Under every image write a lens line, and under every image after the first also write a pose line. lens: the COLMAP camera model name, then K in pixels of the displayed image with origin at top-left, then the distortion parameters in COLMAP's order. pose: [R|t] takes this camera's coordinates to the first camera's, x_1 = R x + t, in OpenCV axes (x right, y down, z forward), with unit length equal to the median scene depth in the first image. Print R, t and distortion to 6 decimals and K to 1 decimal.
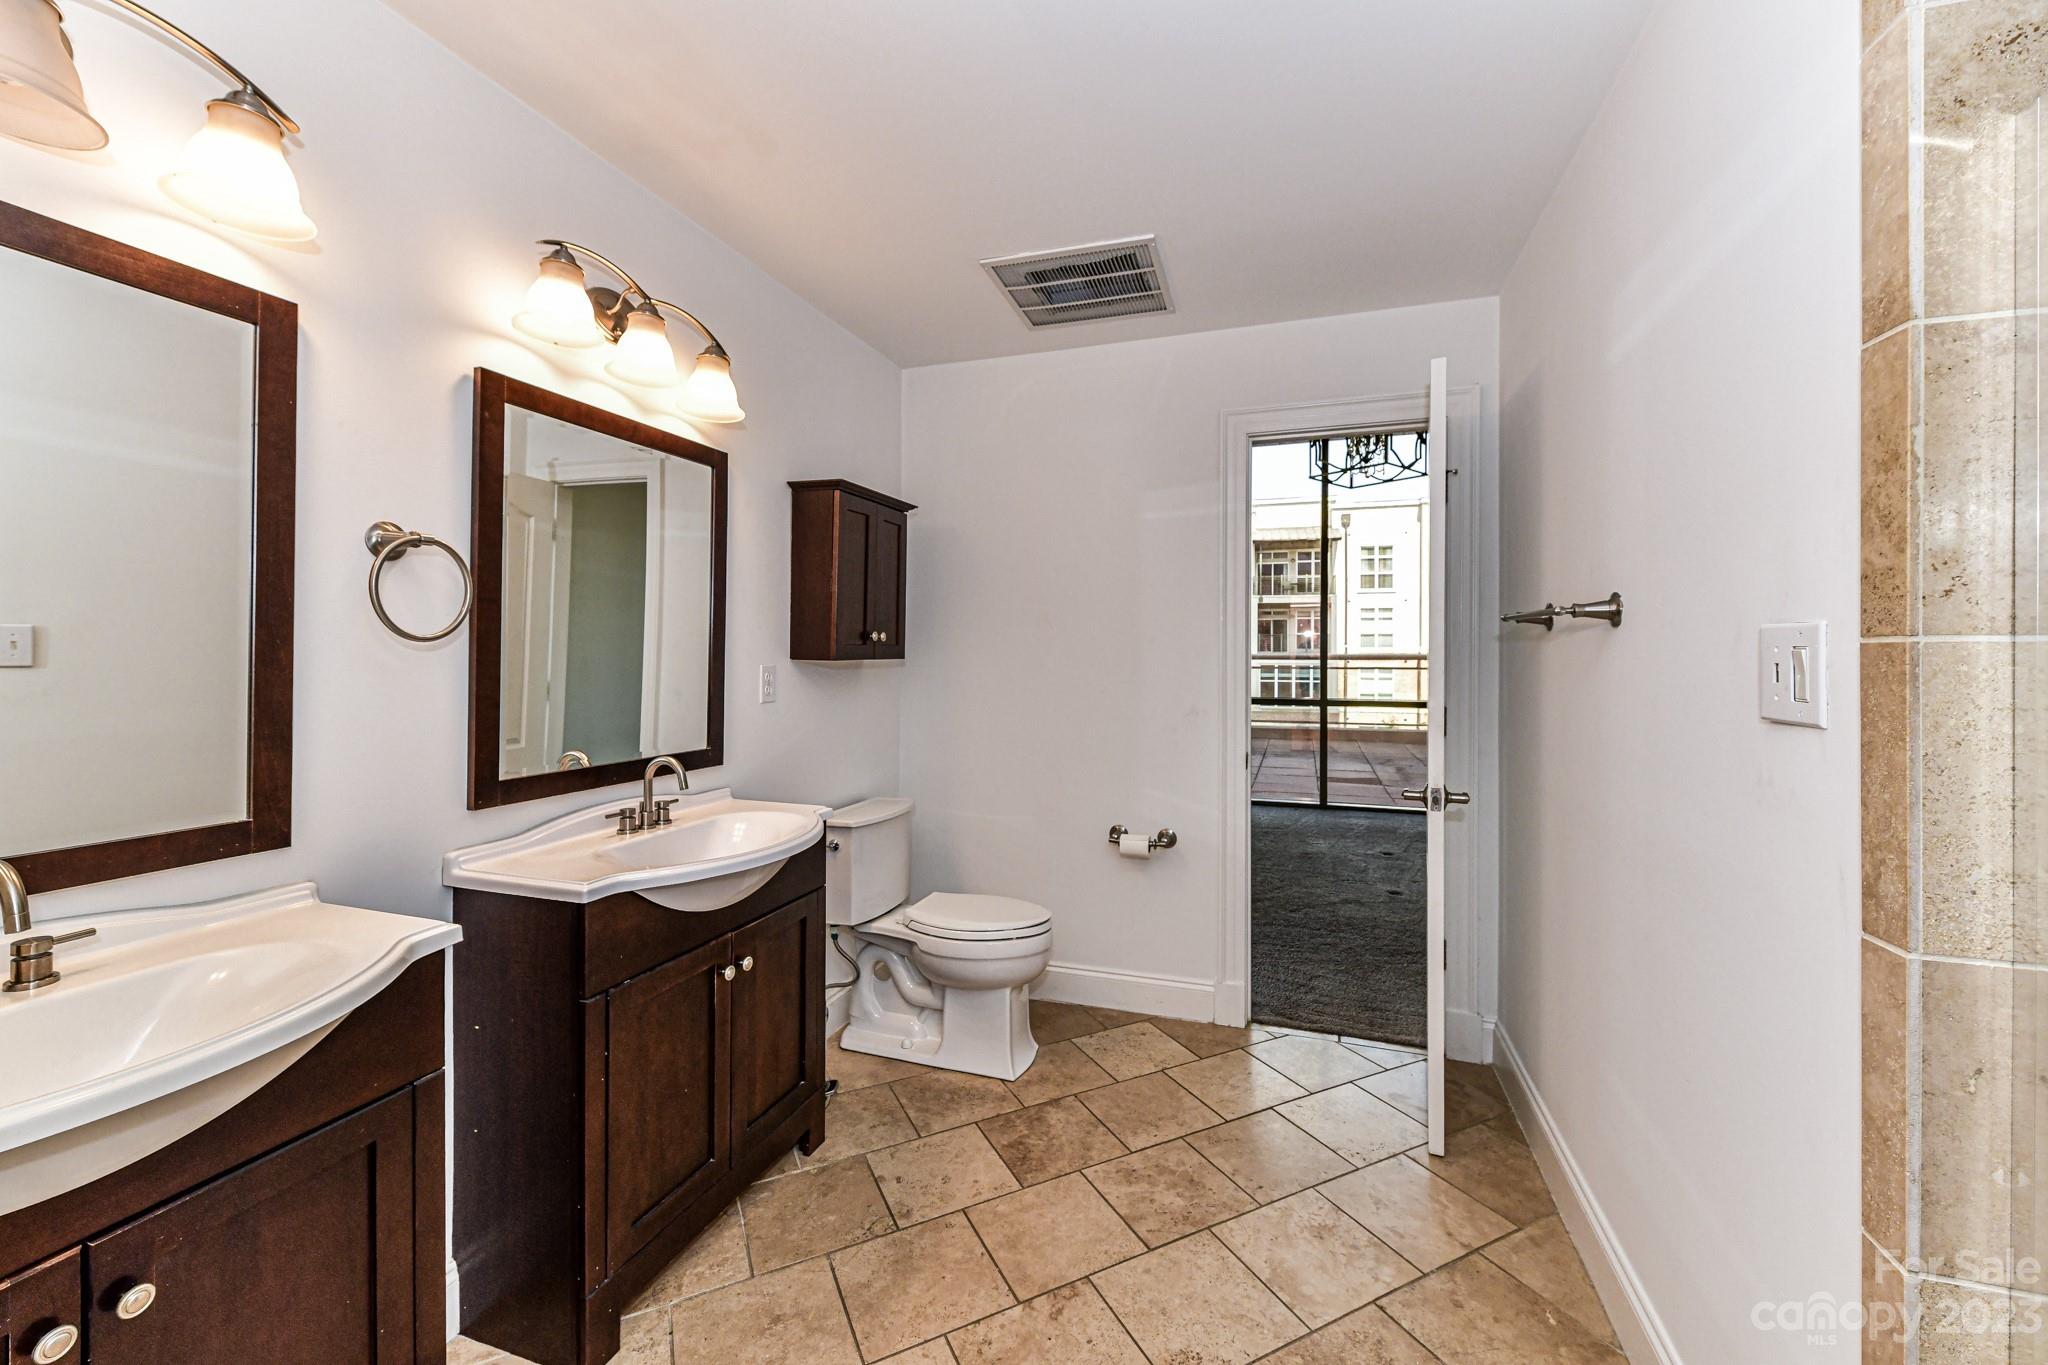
lens RADIAL K [[847.4, 0, 1028.1], [0, 847.4, 651.0], [0, 0, 1]] dist [0.000251, -0.000021]
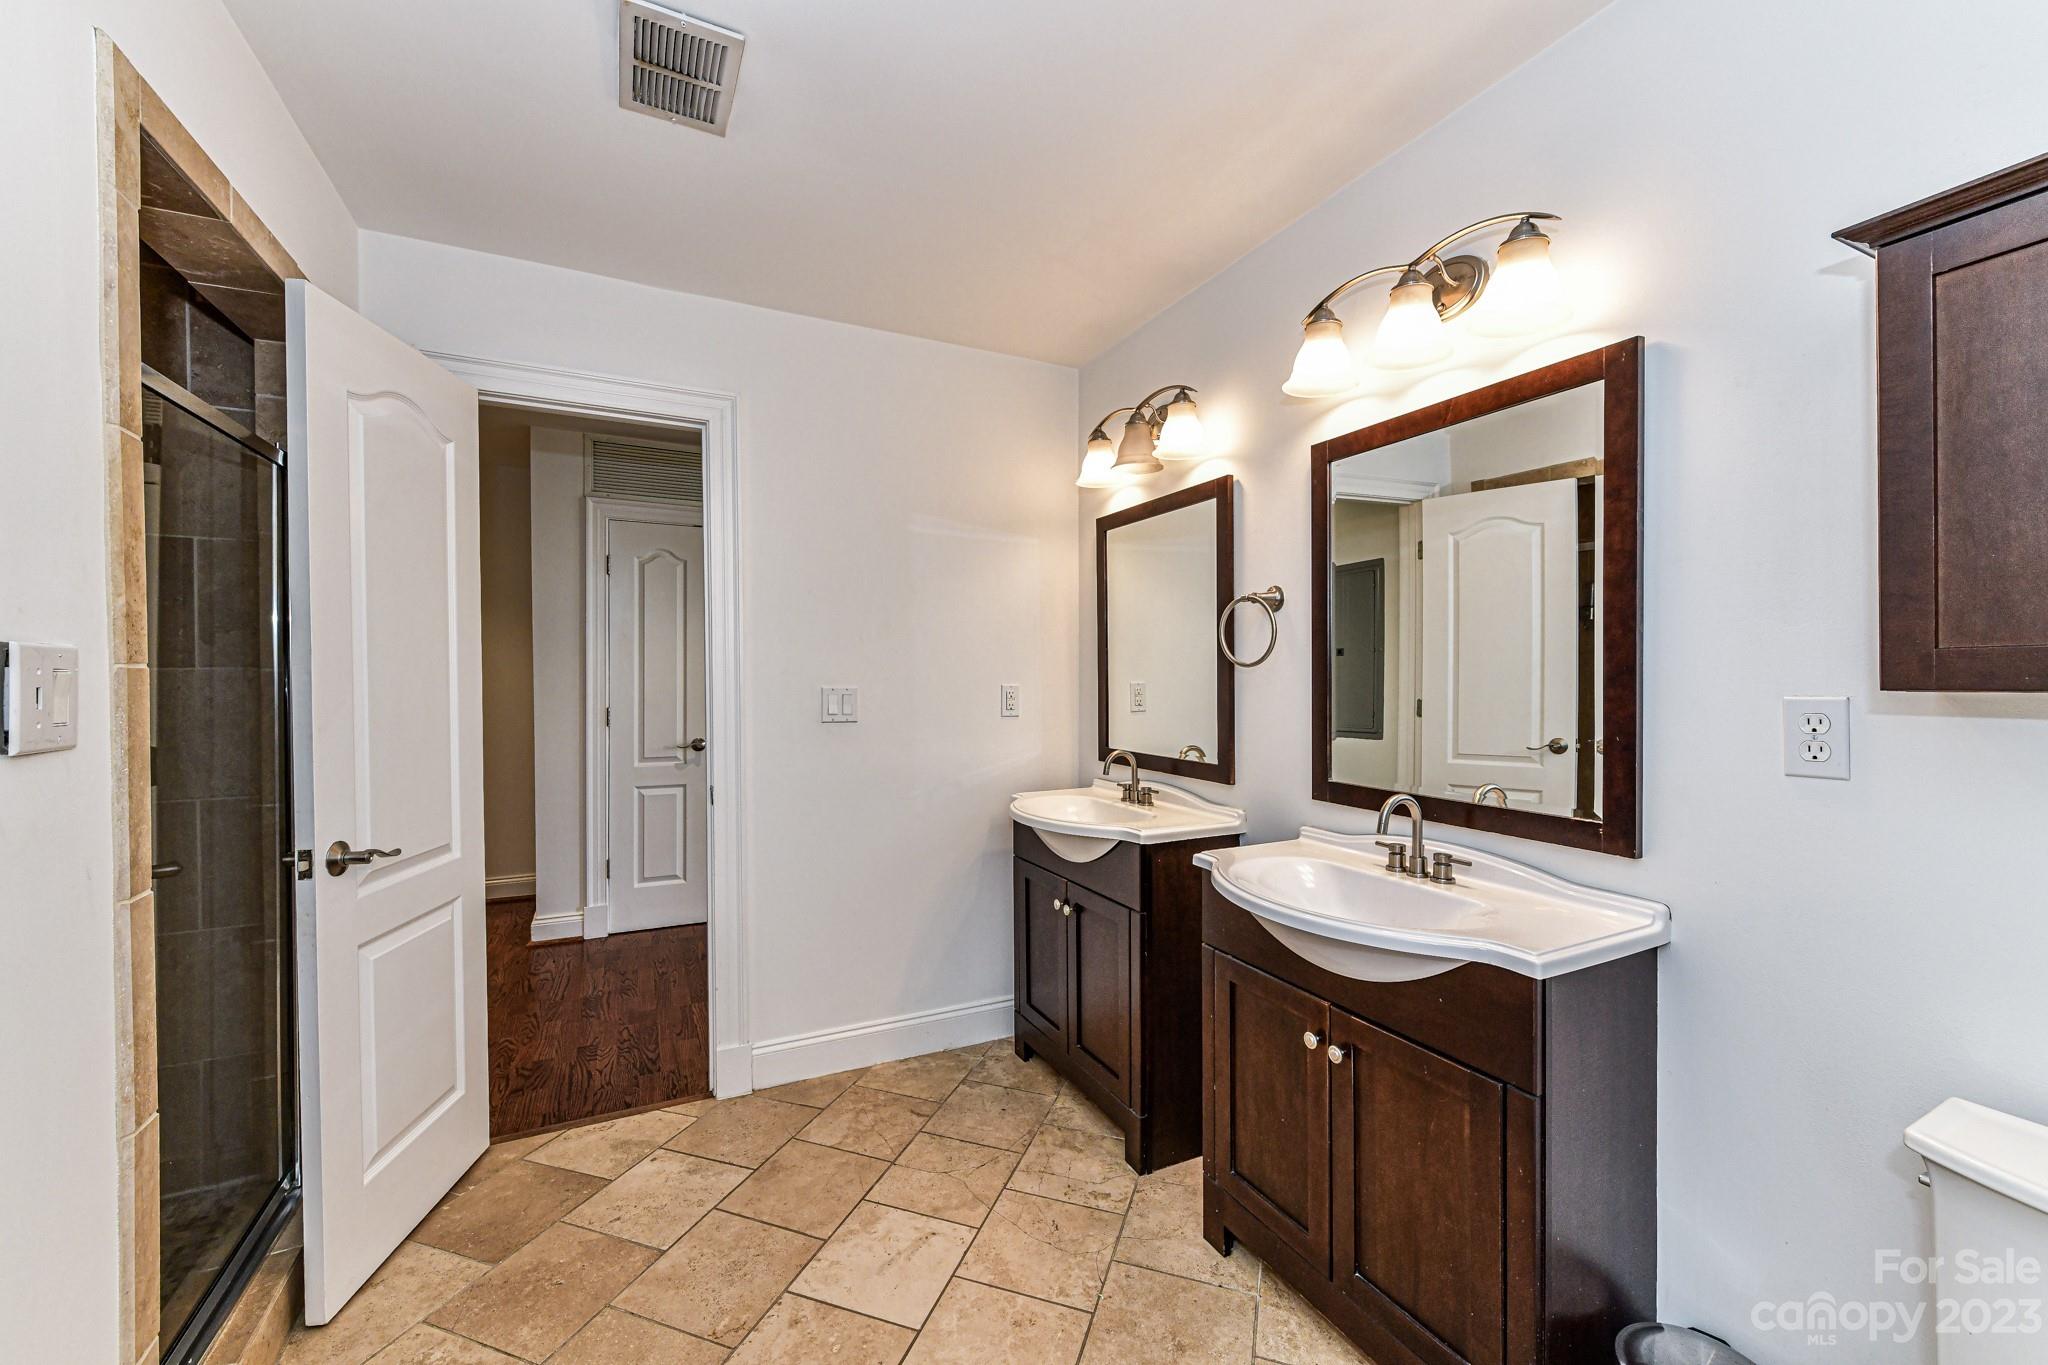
lens RADIAL K [[817.2, 0, 1016.2], [0, 817.2, 681.3], [0, 0, 1]] dist [0.001253, 0.000034]
pose [[-0.719267, -0.003864, -0.694723, 0.470296], [-0.006370, 0.999979, 0.001032, 0.013710], [0.694704, 0.005168, -0.719277, 1.459447]]
